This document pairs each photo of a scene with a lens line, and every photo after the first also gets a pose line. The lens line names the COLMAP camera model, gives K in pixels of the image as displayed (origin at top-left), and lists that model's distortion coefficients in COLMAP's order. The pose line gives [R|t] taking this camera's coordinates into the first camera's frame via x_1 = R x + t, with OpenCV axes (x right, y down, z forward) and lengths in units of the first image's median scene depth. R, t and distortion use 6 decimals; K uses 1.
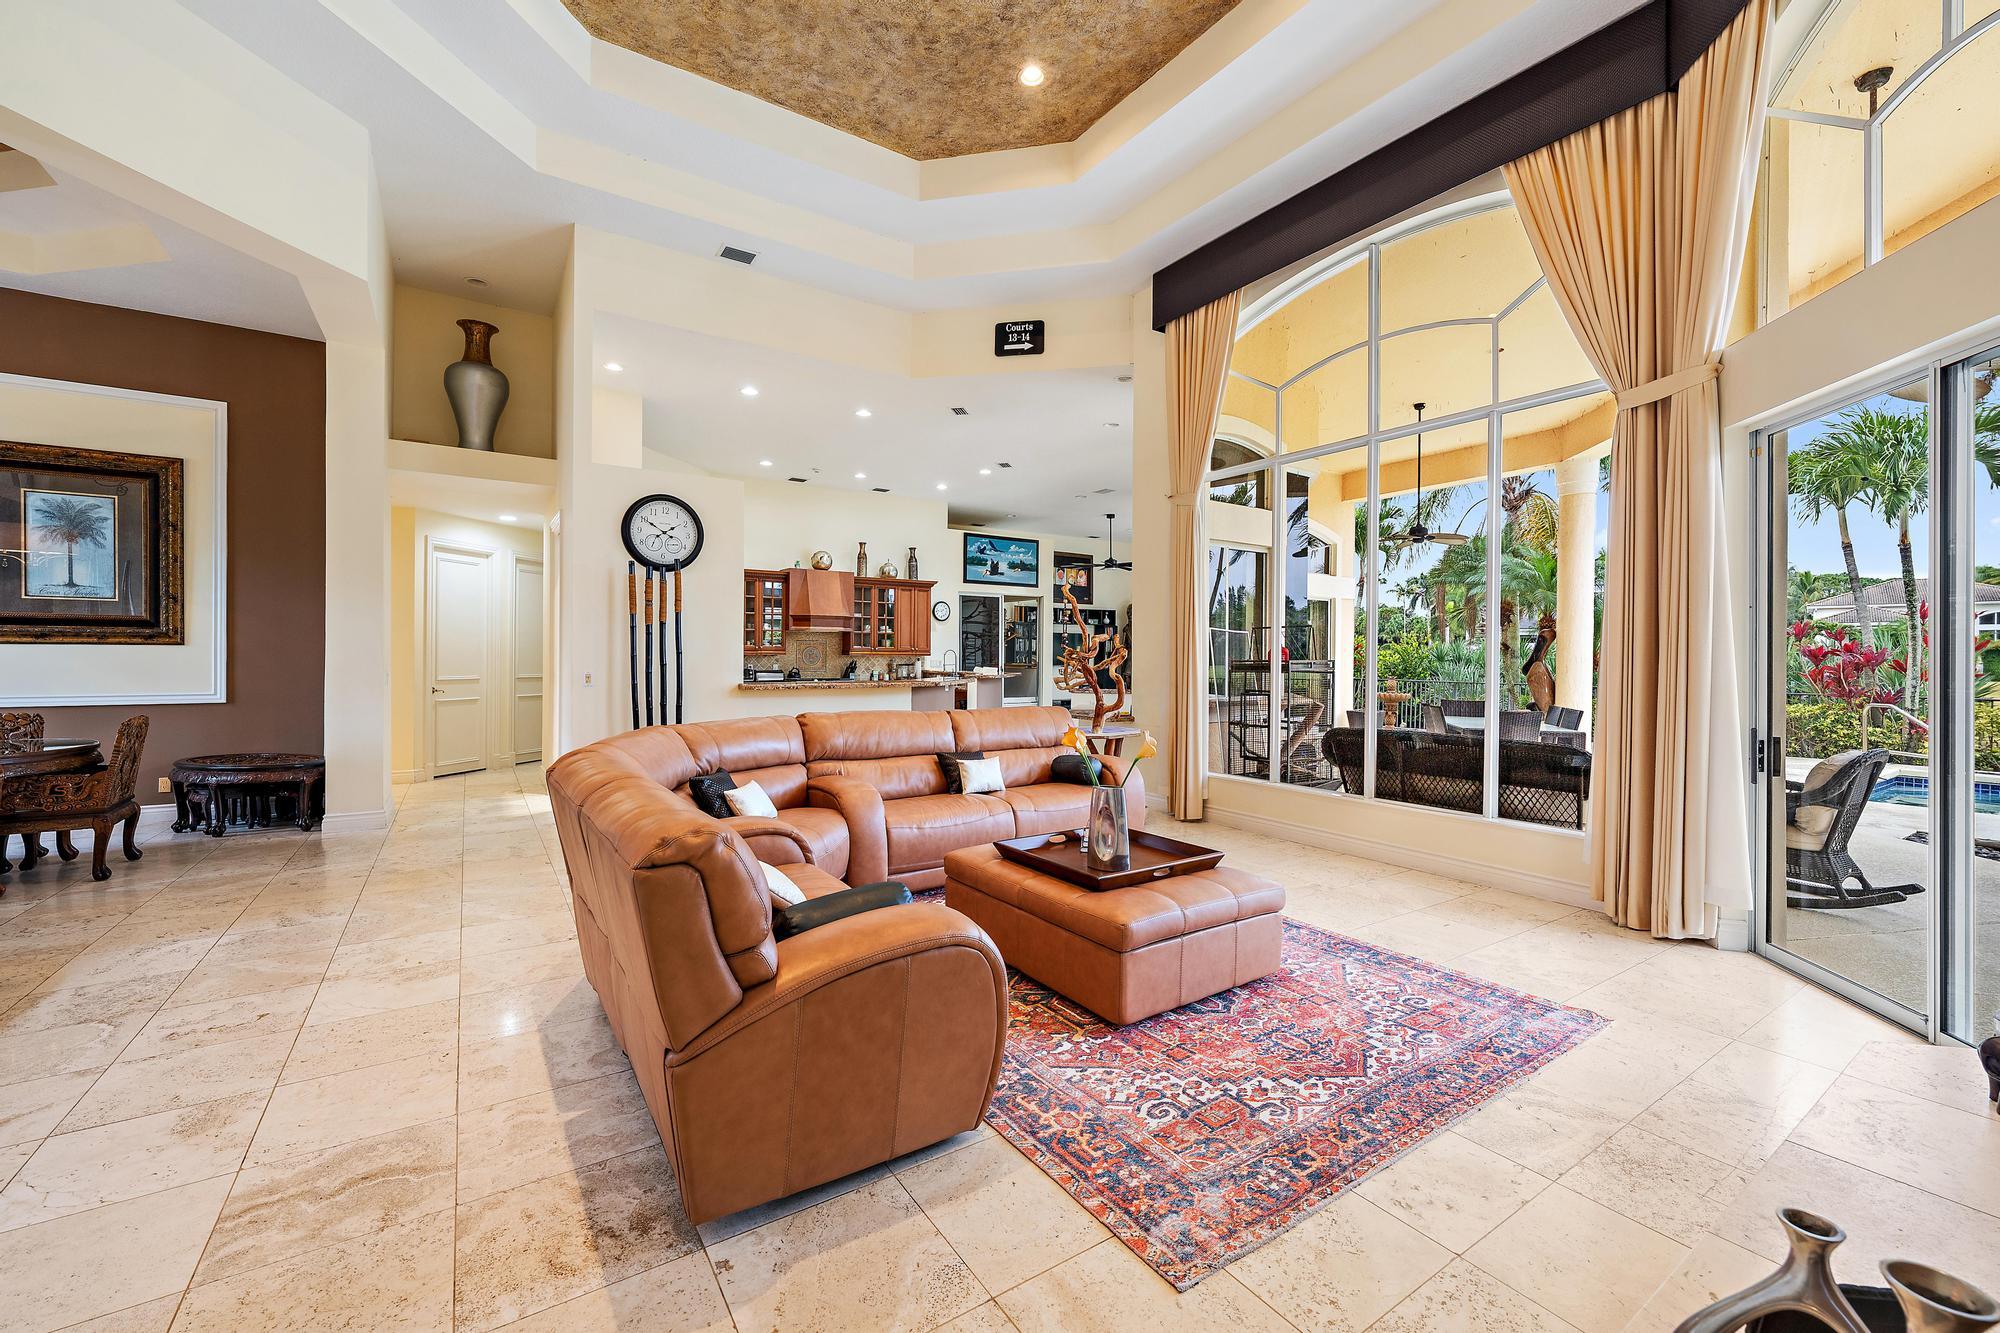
lens RADIAL K [[783.9, 0, 1008.5], [0, 783.9, 665.1], [0, 0, 1]] dist [-0.000871, -0.000394]
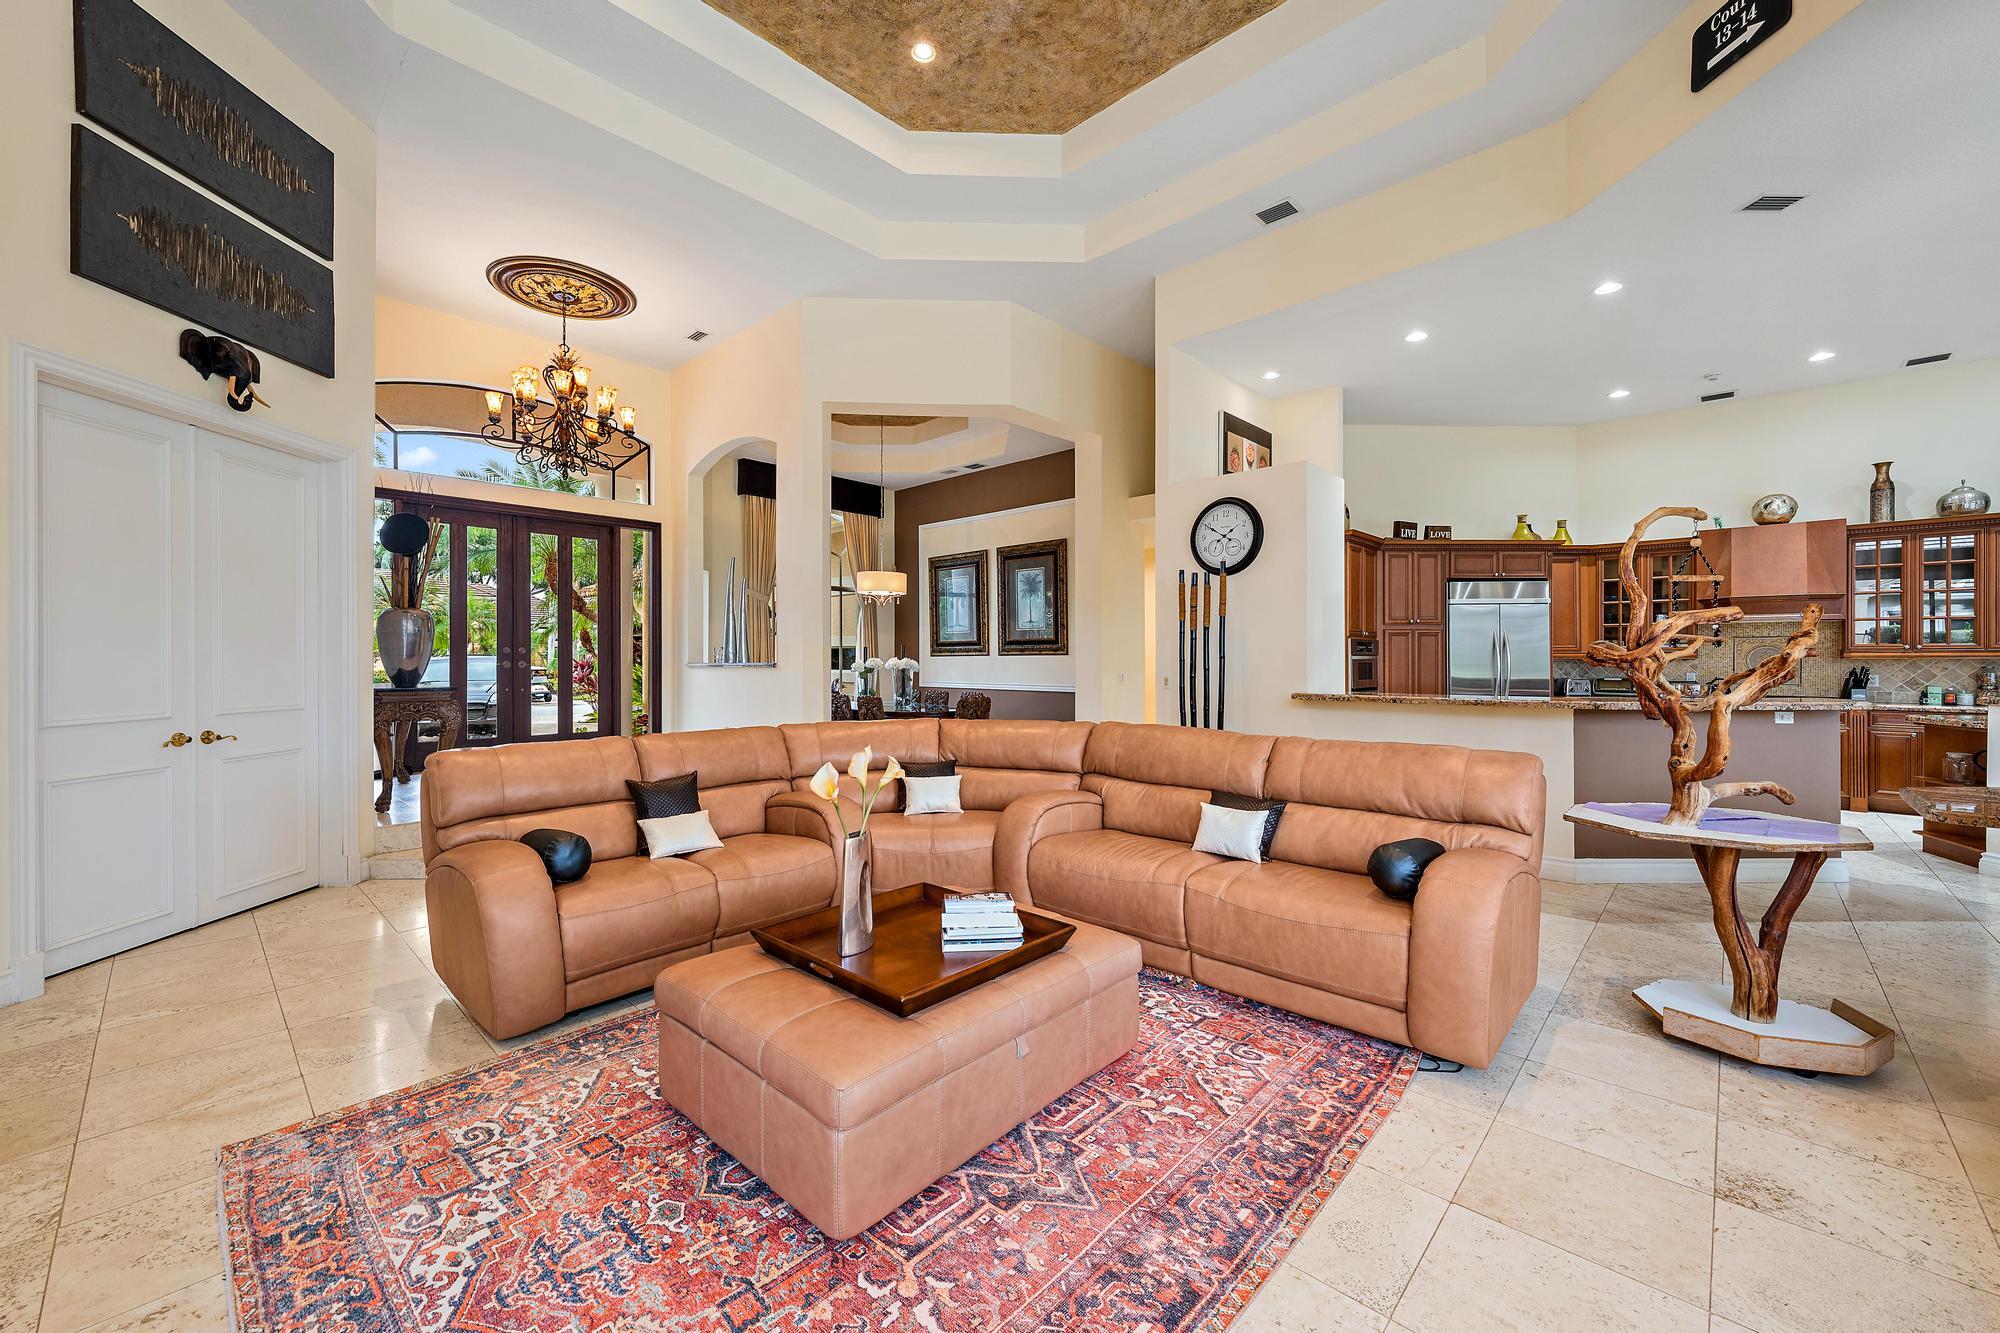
lens RADIAL K [[783.9, 0, 1008.0], [0, 783.9, 661.1], [0, 0, 1]] dist [-0.000871, -0.000394]
pose [[0.233701, -0.003279, -0.972303, 0.578287], [-0.009937, 0.999934, -0.005761, -0.003092], [0.972258, 0.011008, 0.233653, 0.636338]]
